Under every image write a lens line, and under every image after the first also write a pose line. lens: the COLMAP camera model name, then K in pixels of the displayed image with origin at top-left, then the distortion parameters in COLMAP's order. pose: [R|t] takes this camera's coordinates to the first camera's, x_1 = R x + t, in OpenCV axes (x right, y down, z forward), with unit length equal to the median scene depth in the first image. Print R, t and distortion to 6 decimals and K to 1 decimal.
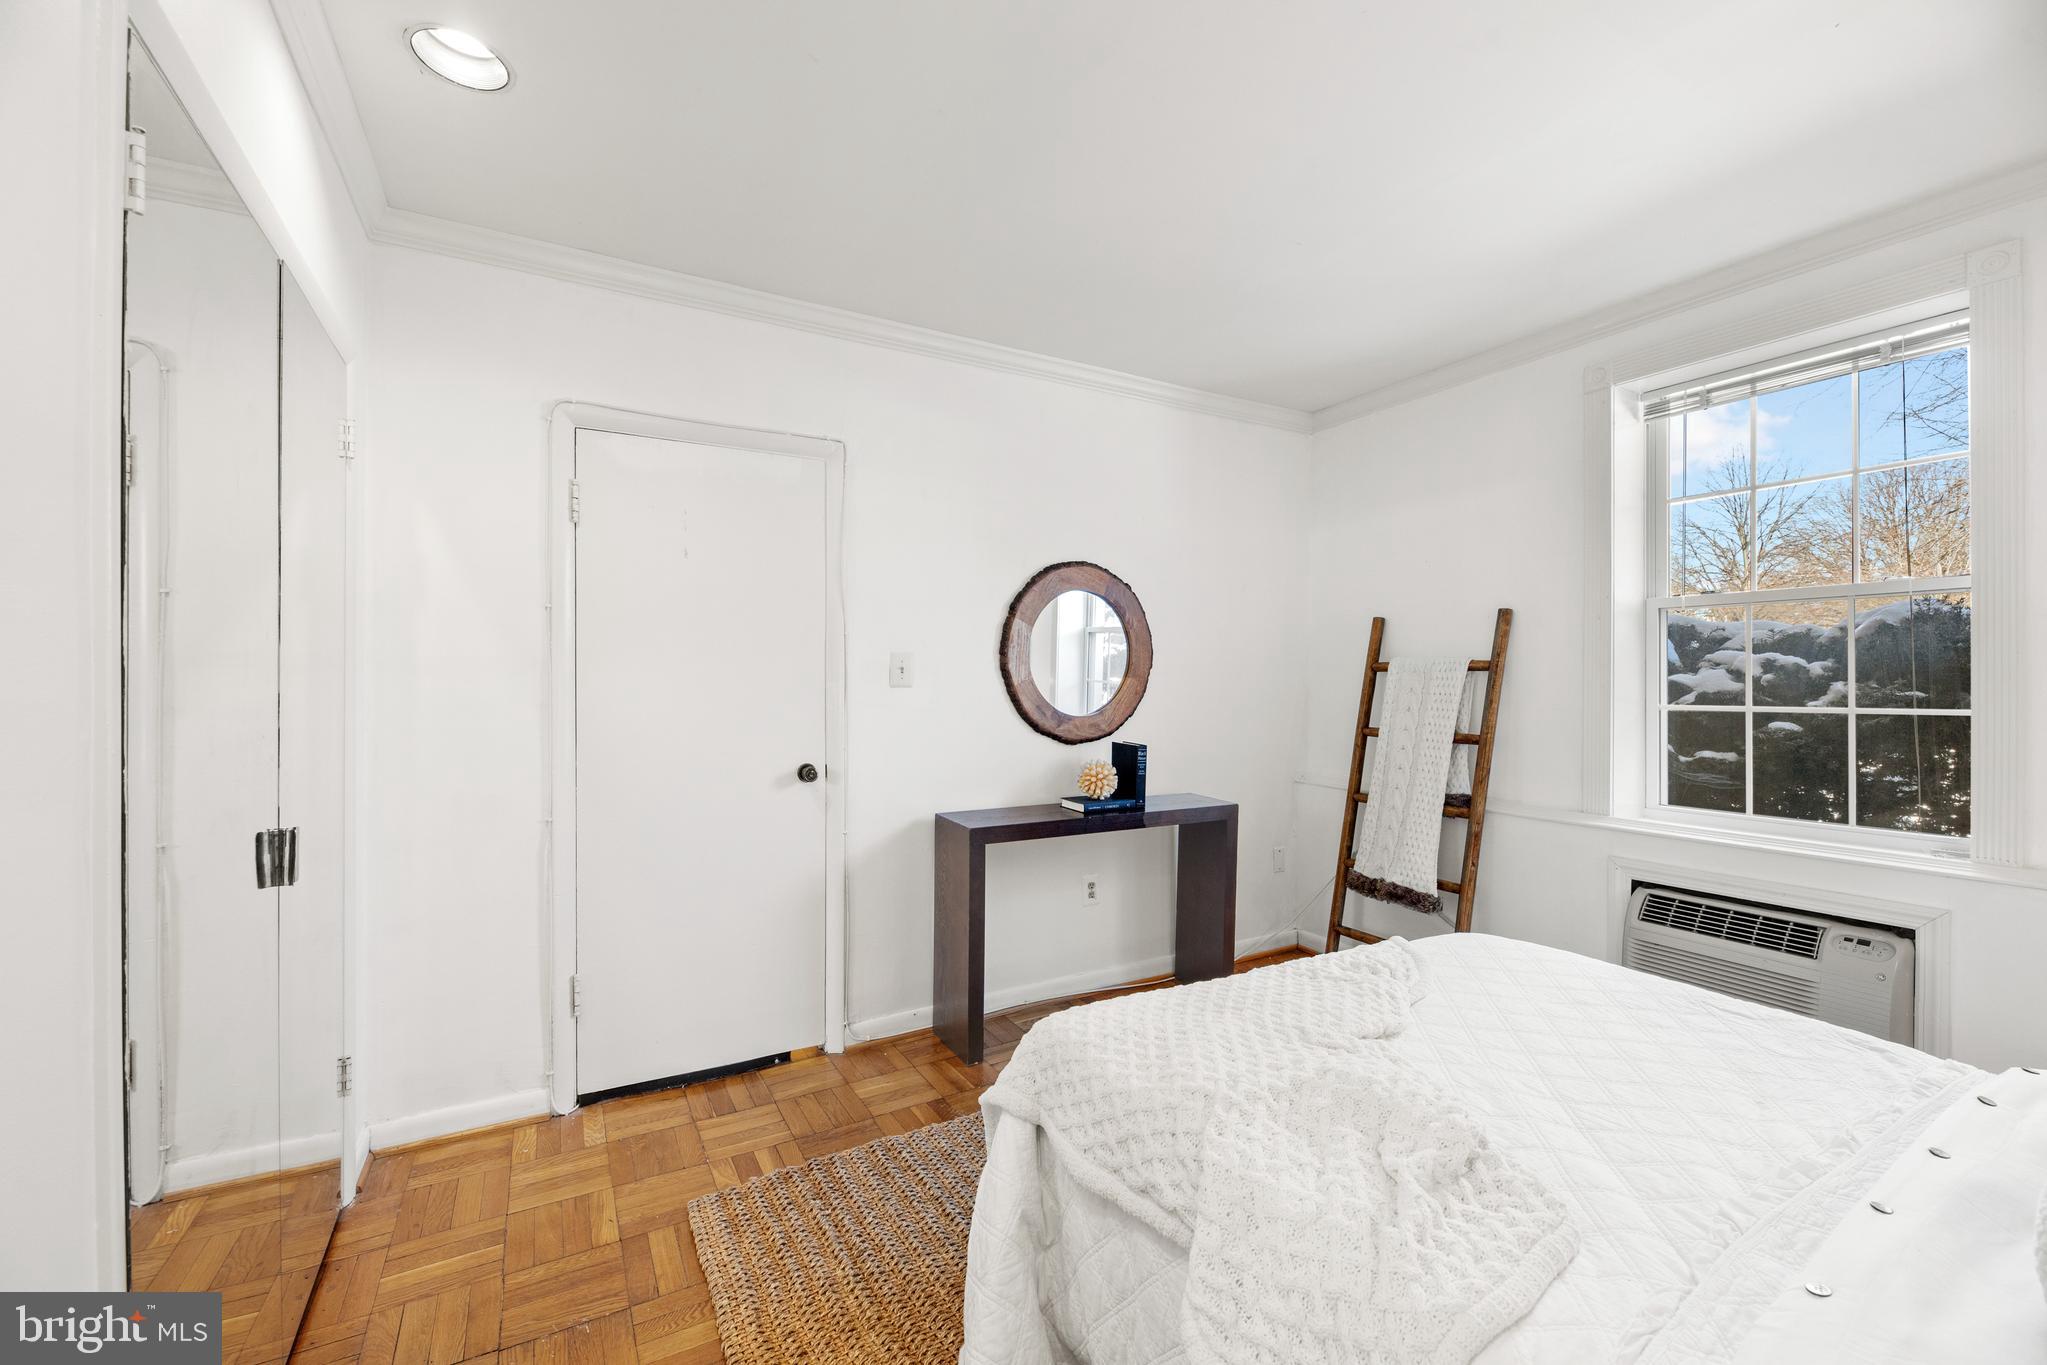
lens RADIAL K [[826.3, 0, 1029.9], [0, 826.3, 687.4], [0, 0, 1]] dist [-0.001682, -0.002928]
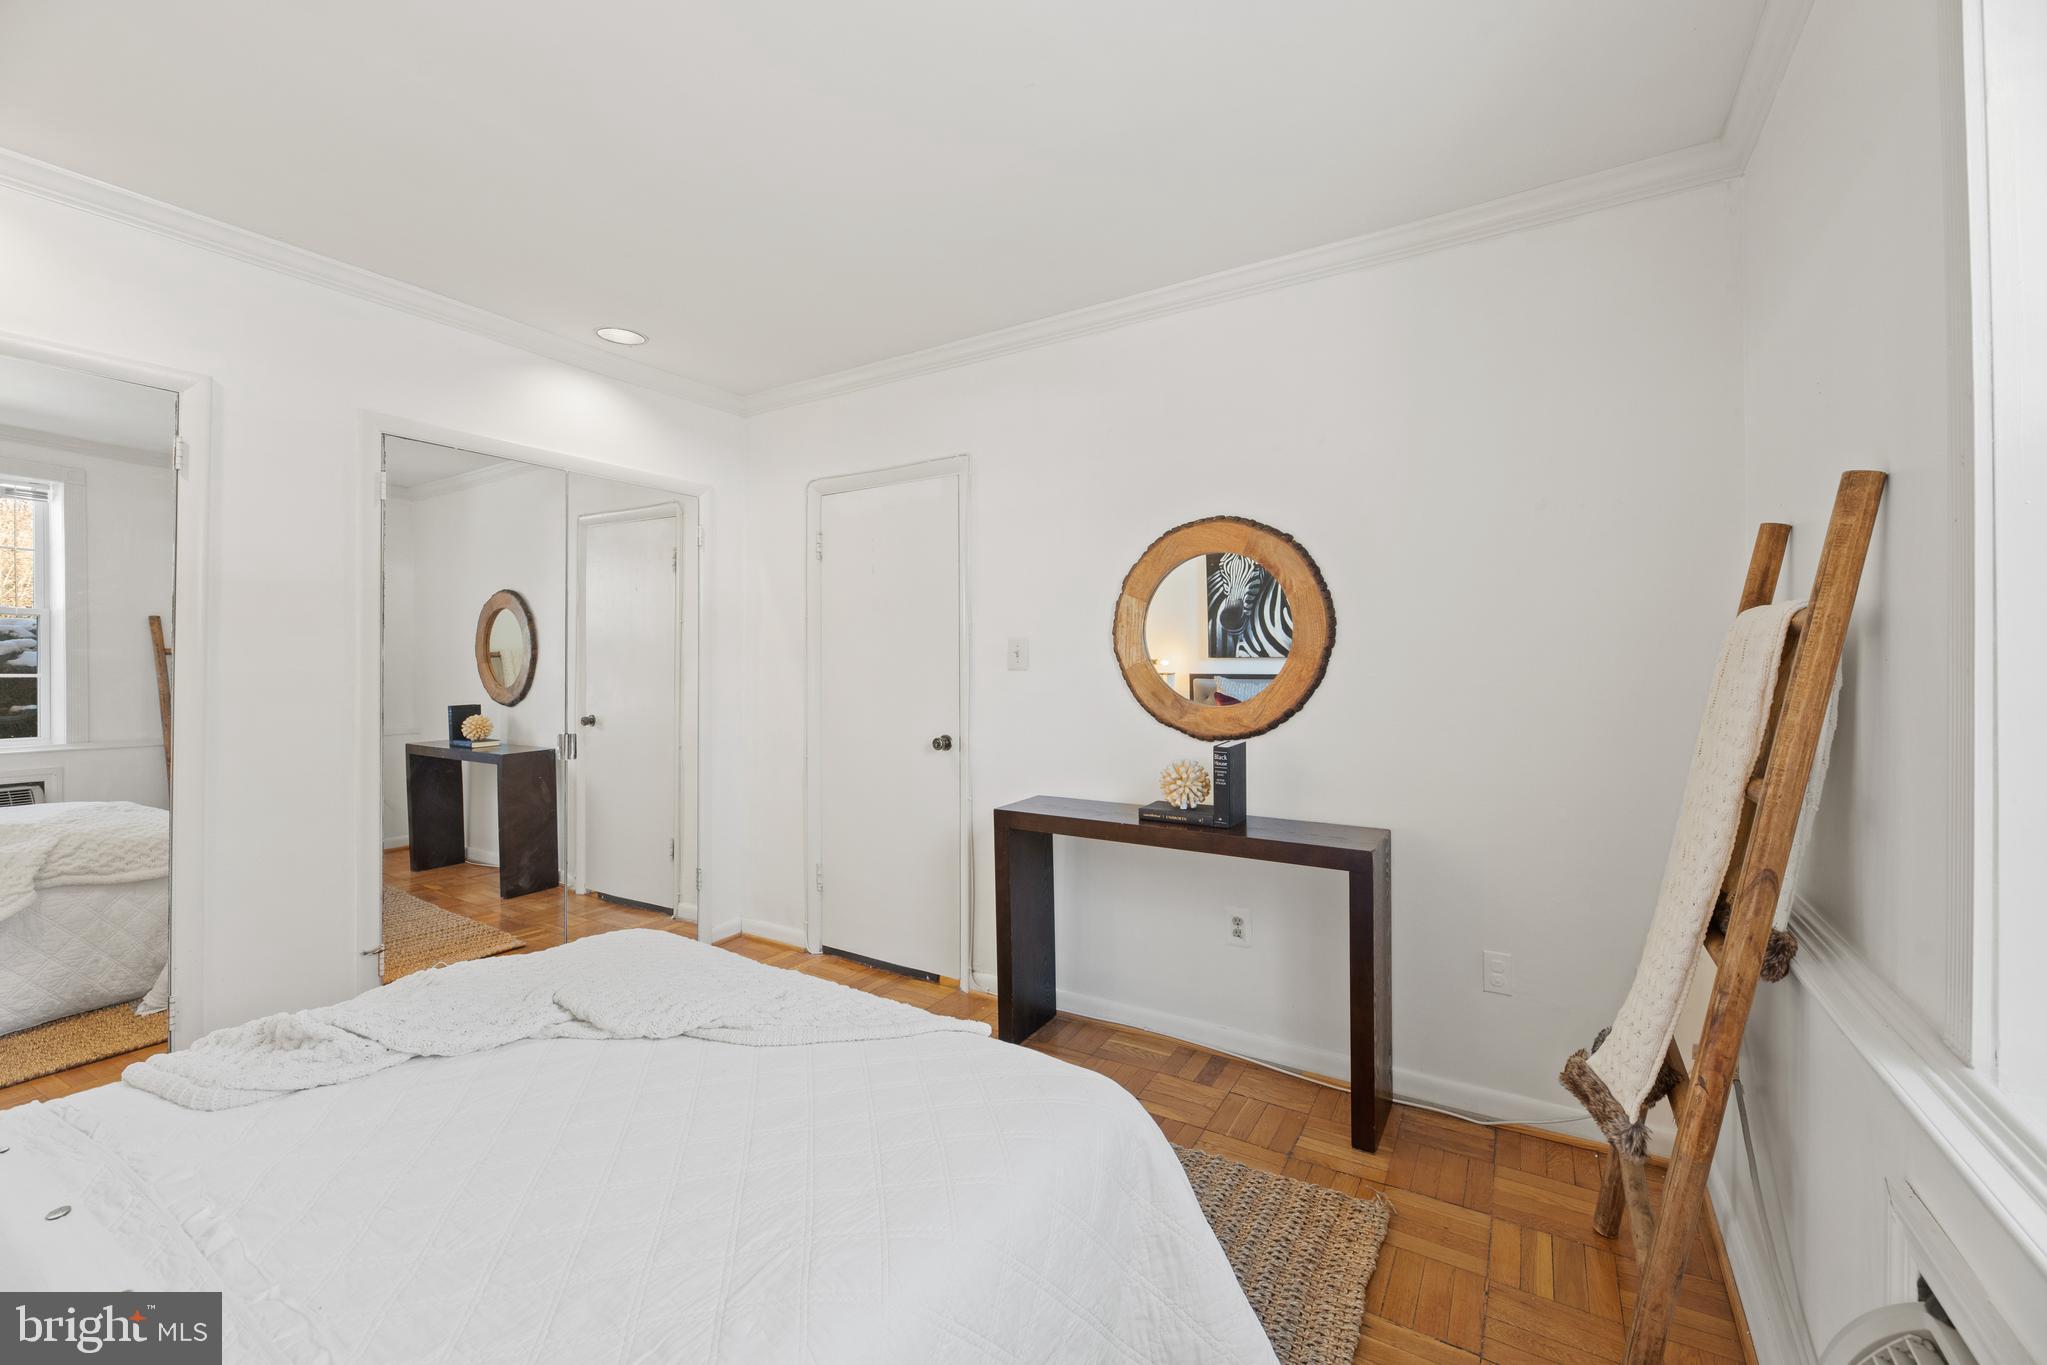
lens RADIAL K [[826.3, 0, 1019.9], [0, 826.3, 663.8], [0, 0, 1]] dist [-0.001682, -0.002928]
pose [[0.475404, -0.003030, -0.879762, 0.781027], [-0.000833, 0.999992, -0.003894, -0.004853], [0.879767, 0.002584, 0.475398, 0.507780]]
